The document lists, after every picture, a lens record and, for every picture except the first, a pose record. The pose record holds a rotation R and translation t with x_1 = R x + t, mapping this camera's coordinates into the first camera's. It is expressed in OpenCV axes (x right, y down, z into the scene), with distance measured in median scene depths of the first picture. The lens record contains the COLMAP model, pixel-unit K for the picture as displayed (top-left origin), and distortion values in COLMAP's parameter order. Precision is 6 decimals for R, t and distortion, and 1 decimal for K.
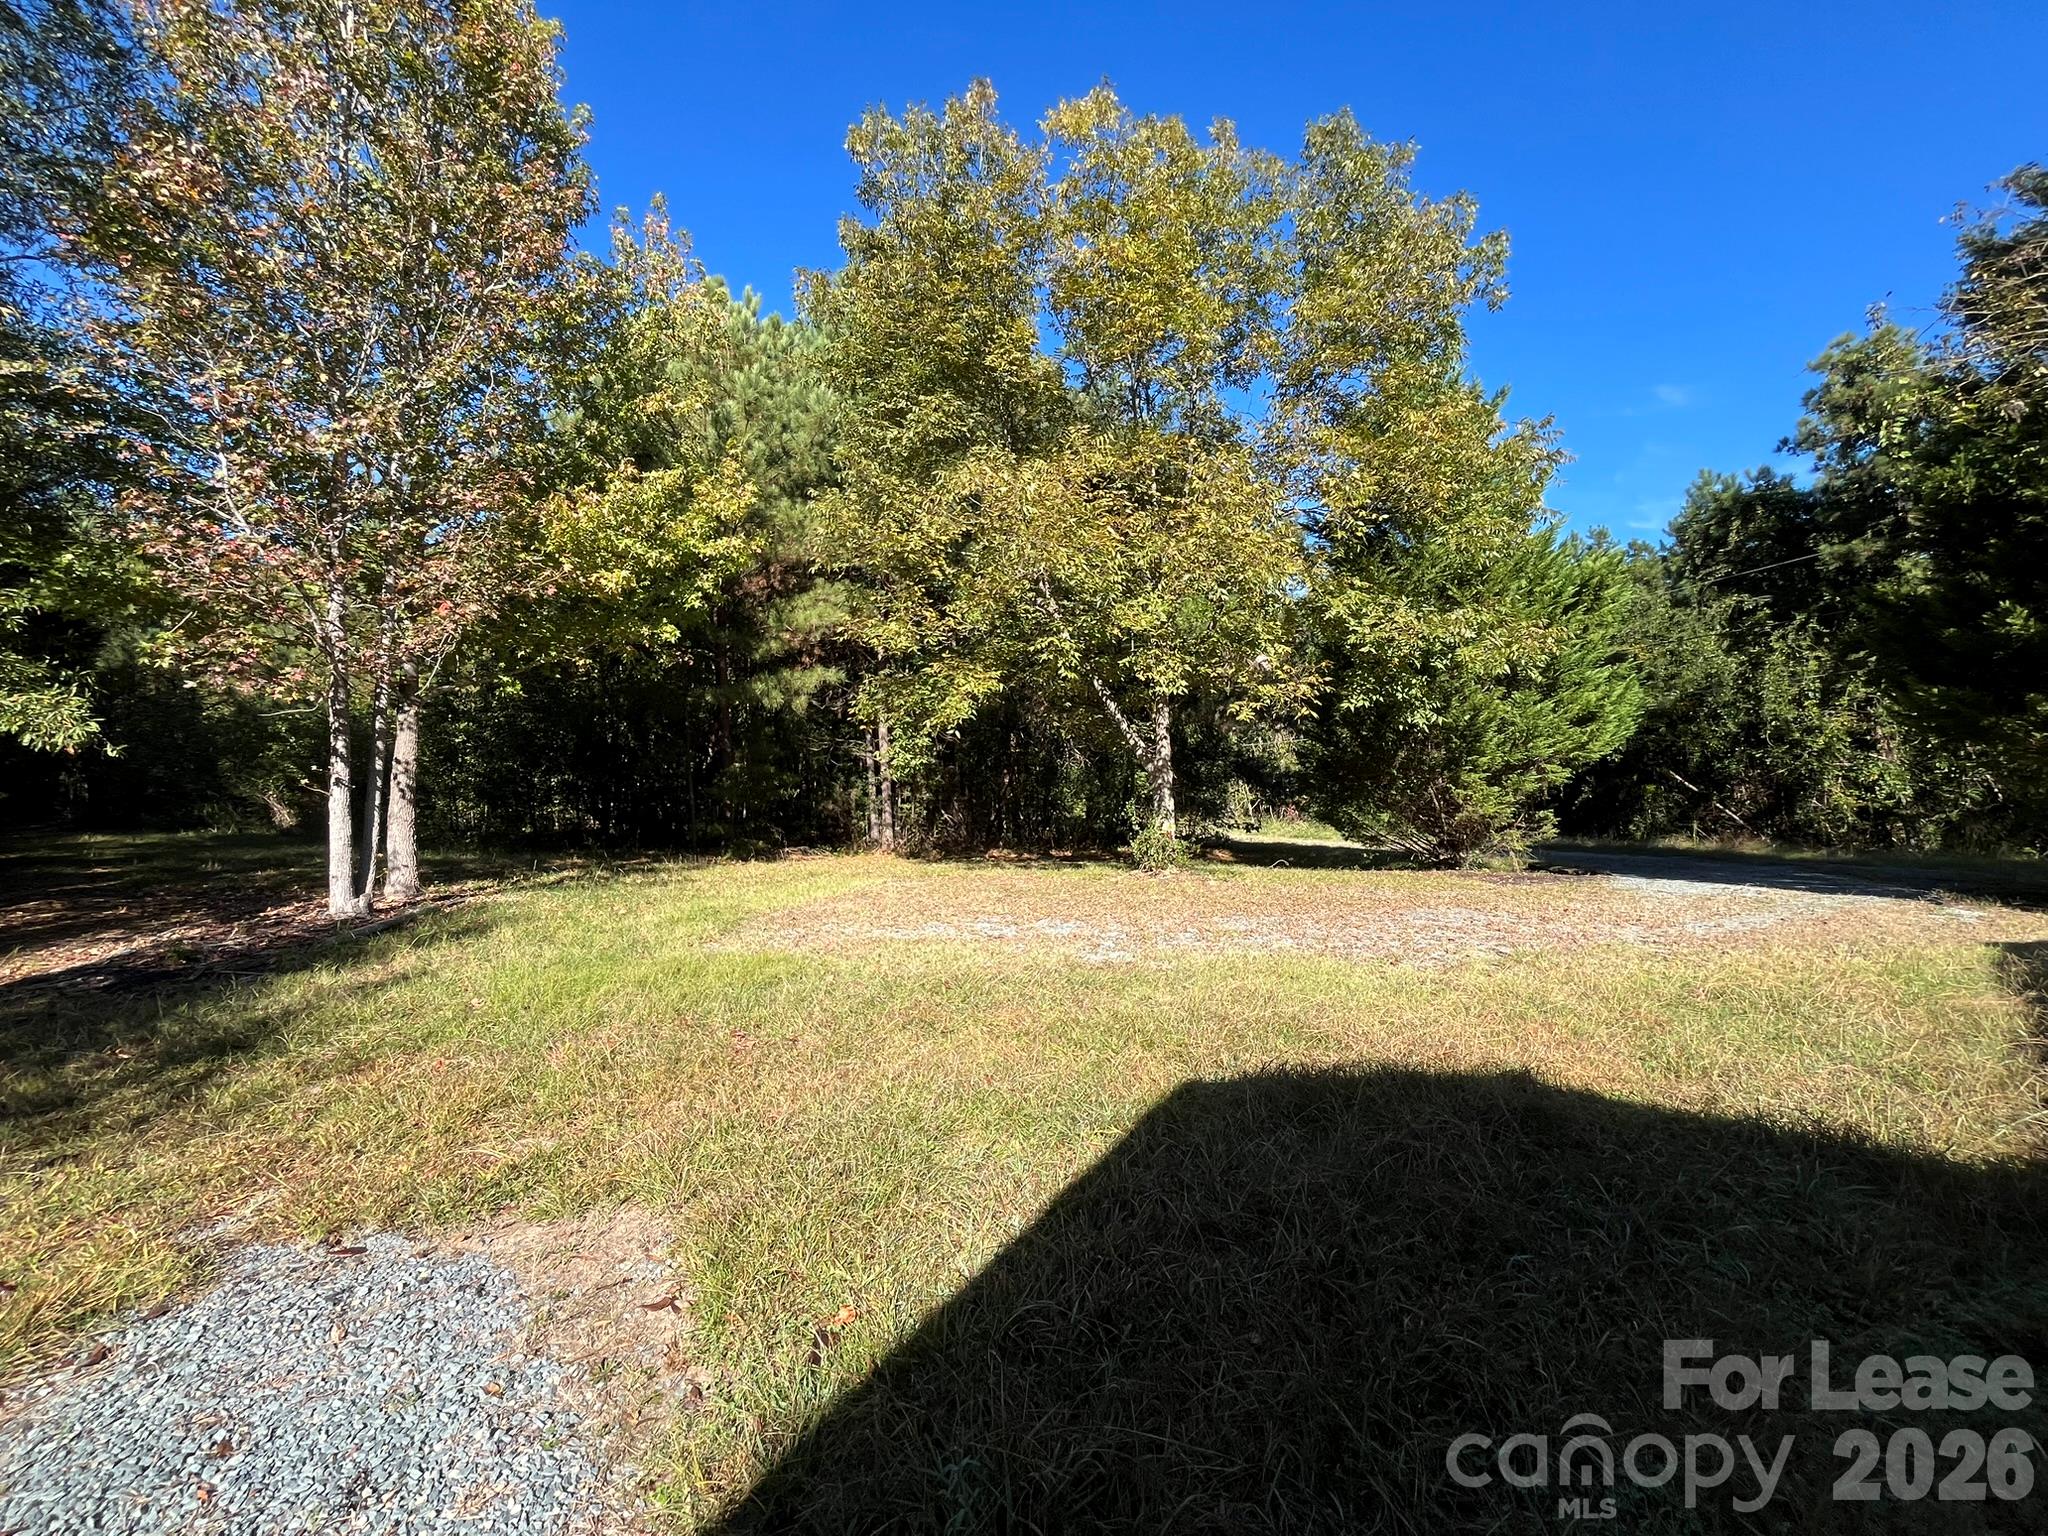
lens RADIAL K [[829.1, 0, 1015.5], [0, 829.1, 763.7], [0, 0, 1]] dist [-0.003727, 0.000221]
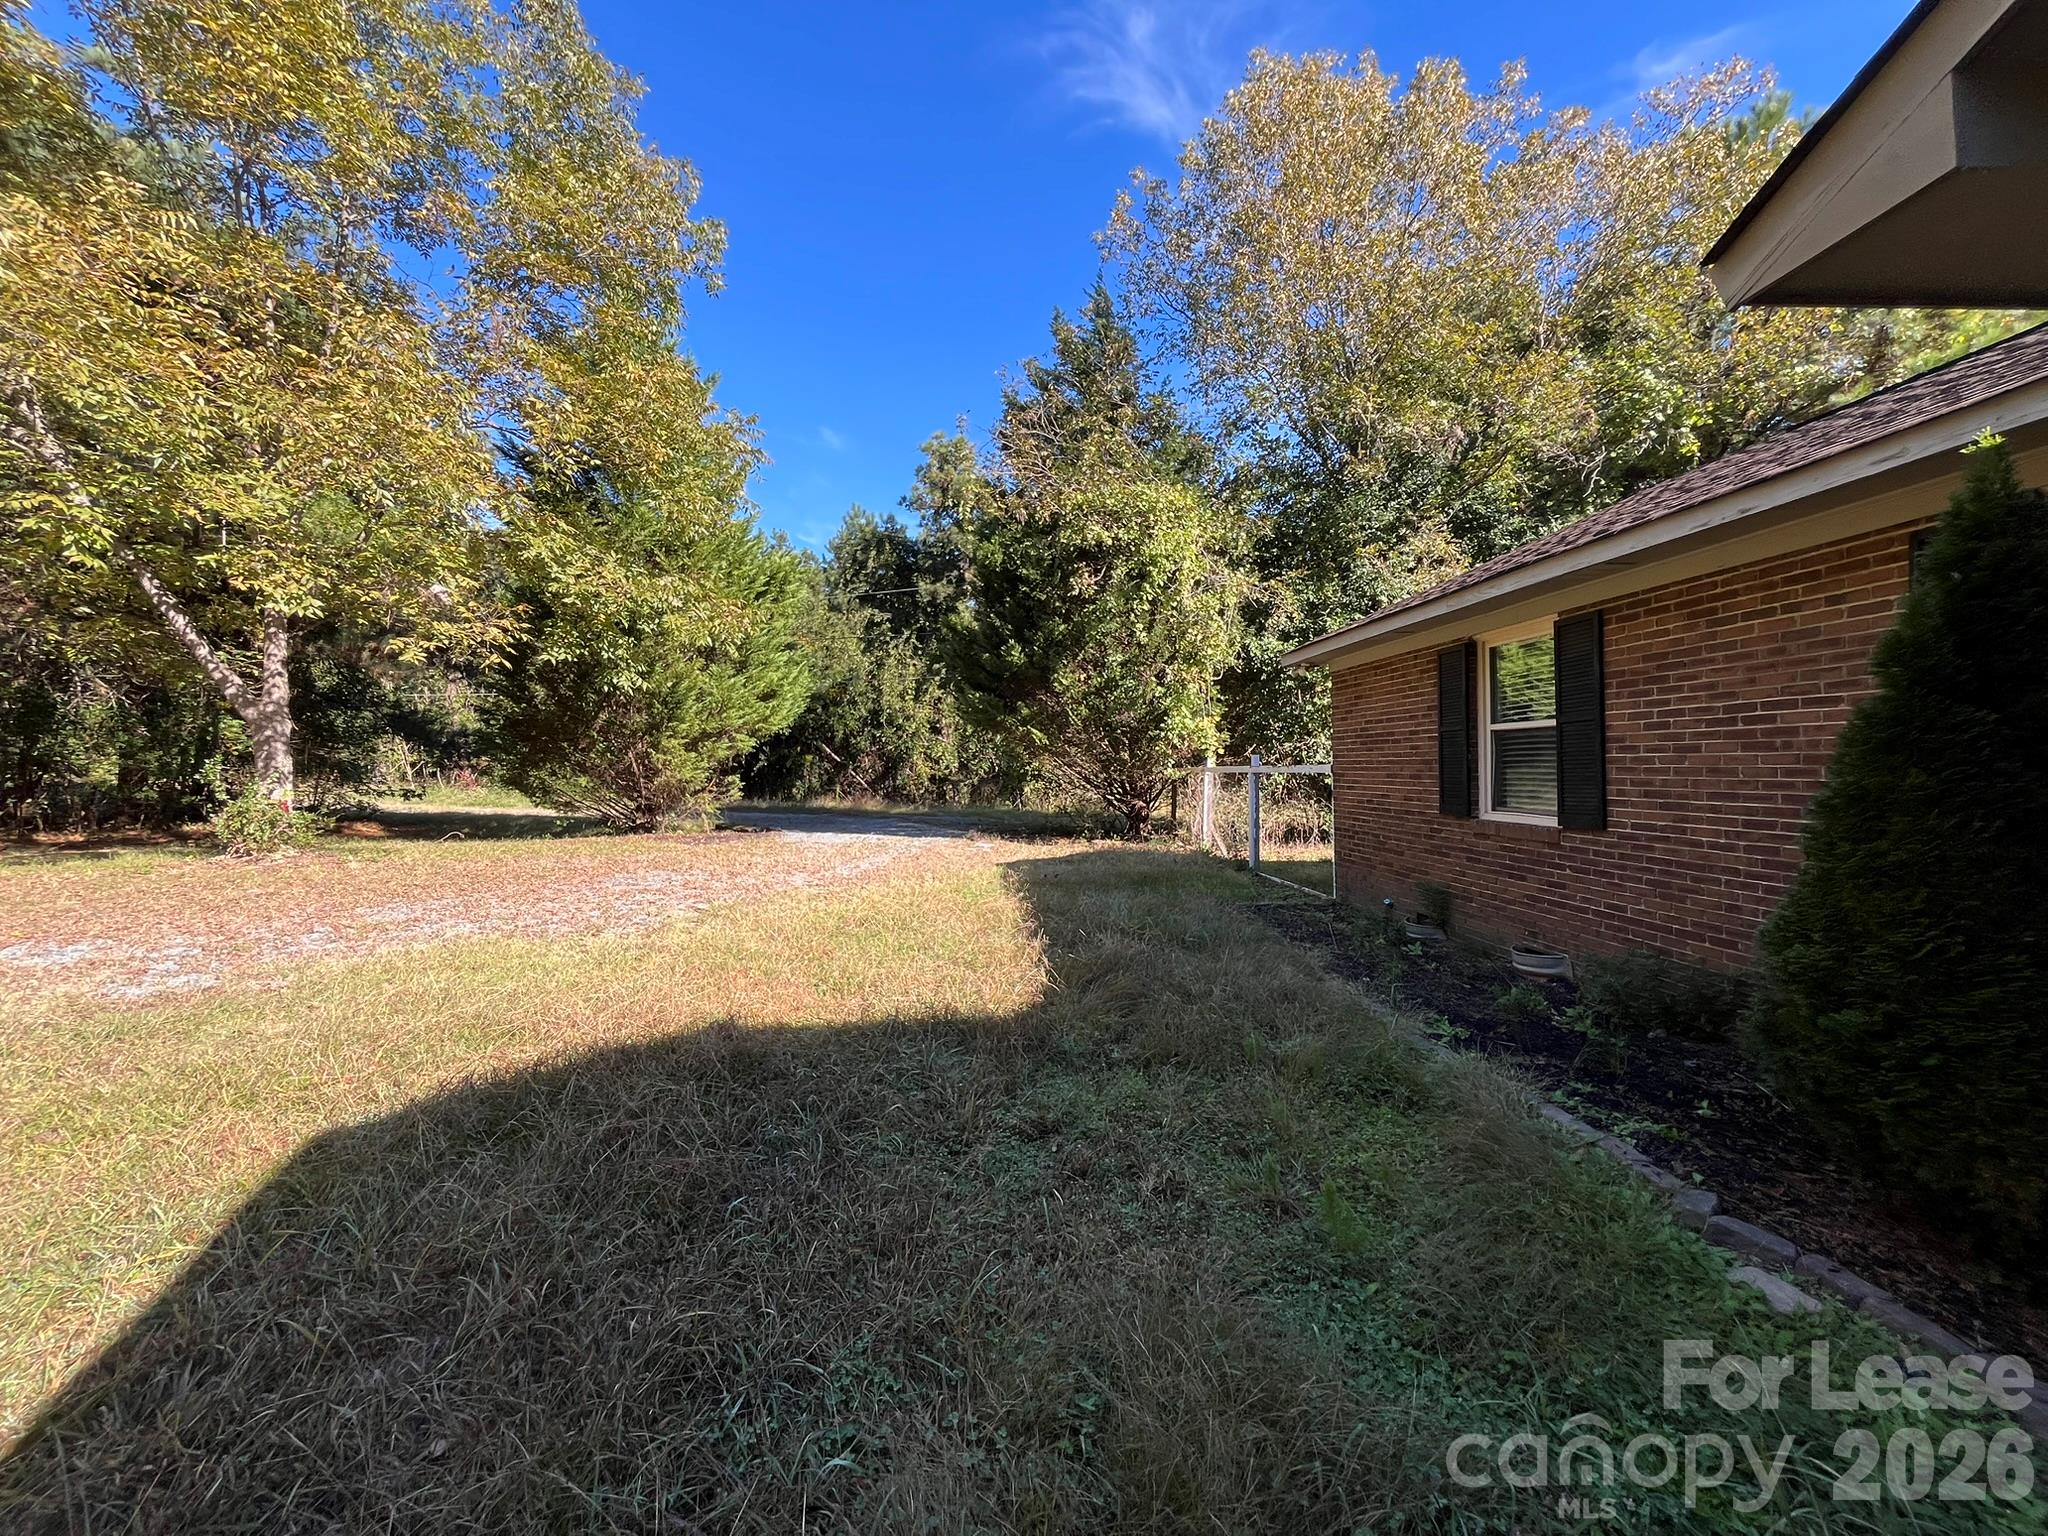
lens RADIAL K [[829.1, 0, 1024.2], [0, 829.1, 766.5], [0, 0, 1]] dist [-0.003727, 0.000221]
pose [[0.607763, 0.014490, 0.793986, 0.000088], [-0.049837, 0.998559, 0.019924, 0.003165], [-0.792553, -0.051679, 0.607609, 0.024047]]
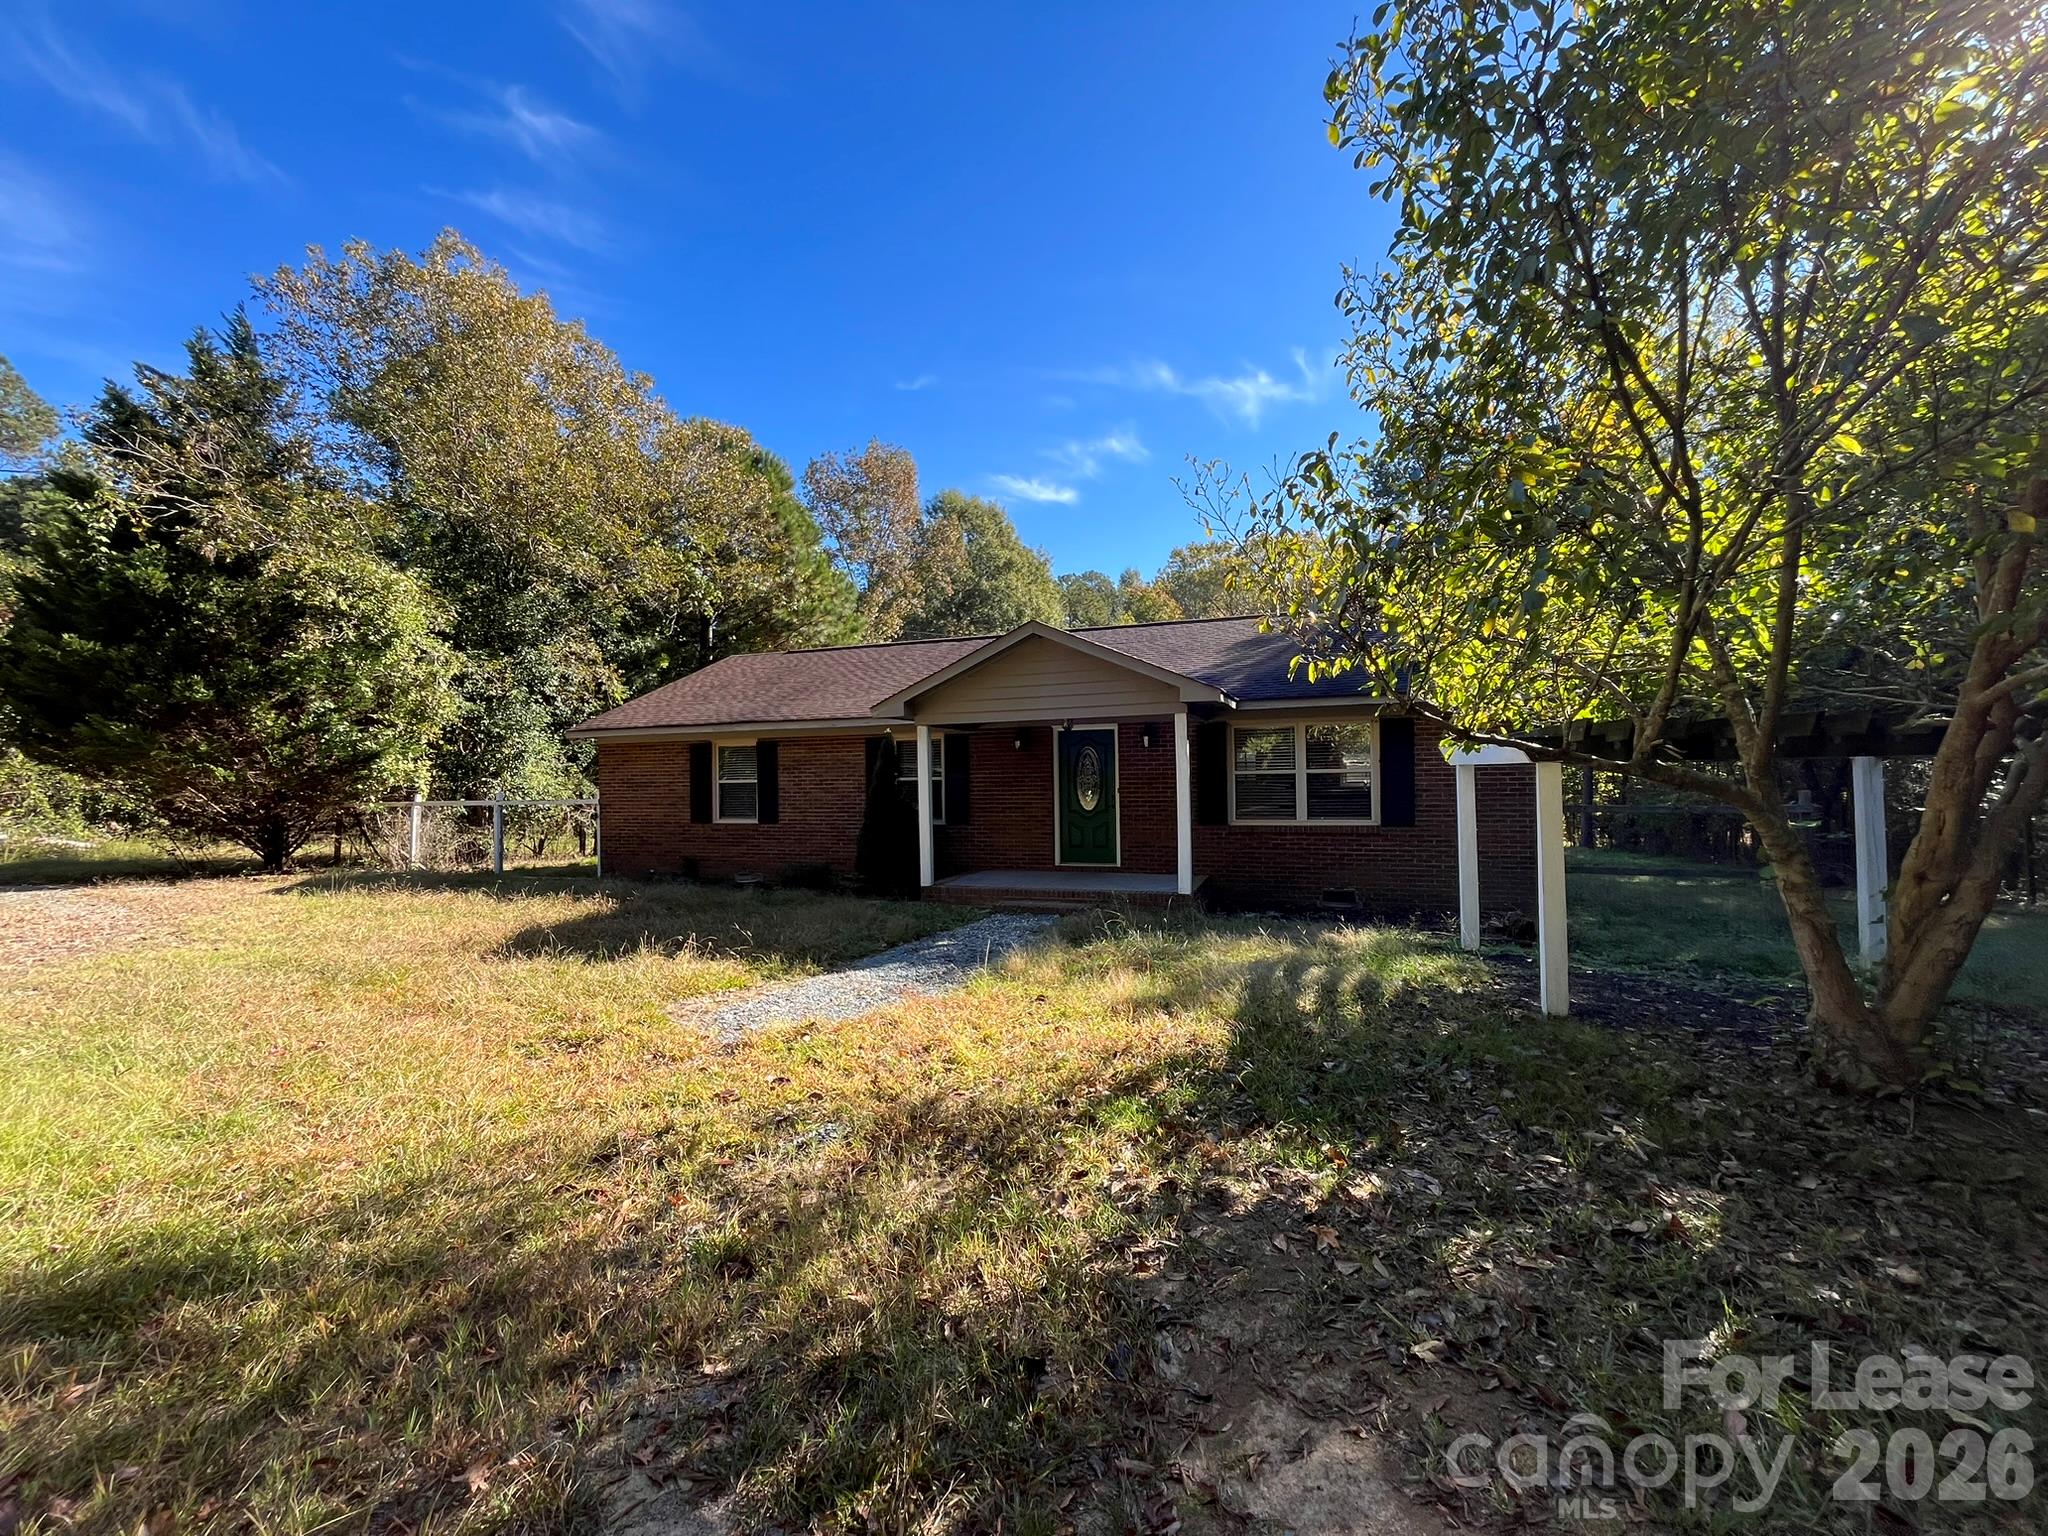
lens RADIAL K [[829.1, 0, 1025.1], [0, 829.1, 769.8], [0, 0, 1]] dist [-0.003727, 0.000221]
pose [[-0.499914, 0.033409, 0.865430, -0.655669], [-0.026597, 0.998192, -0.053898, 0.009175], [-0.865666, -0.049963, -0.498122, 0.330118]]
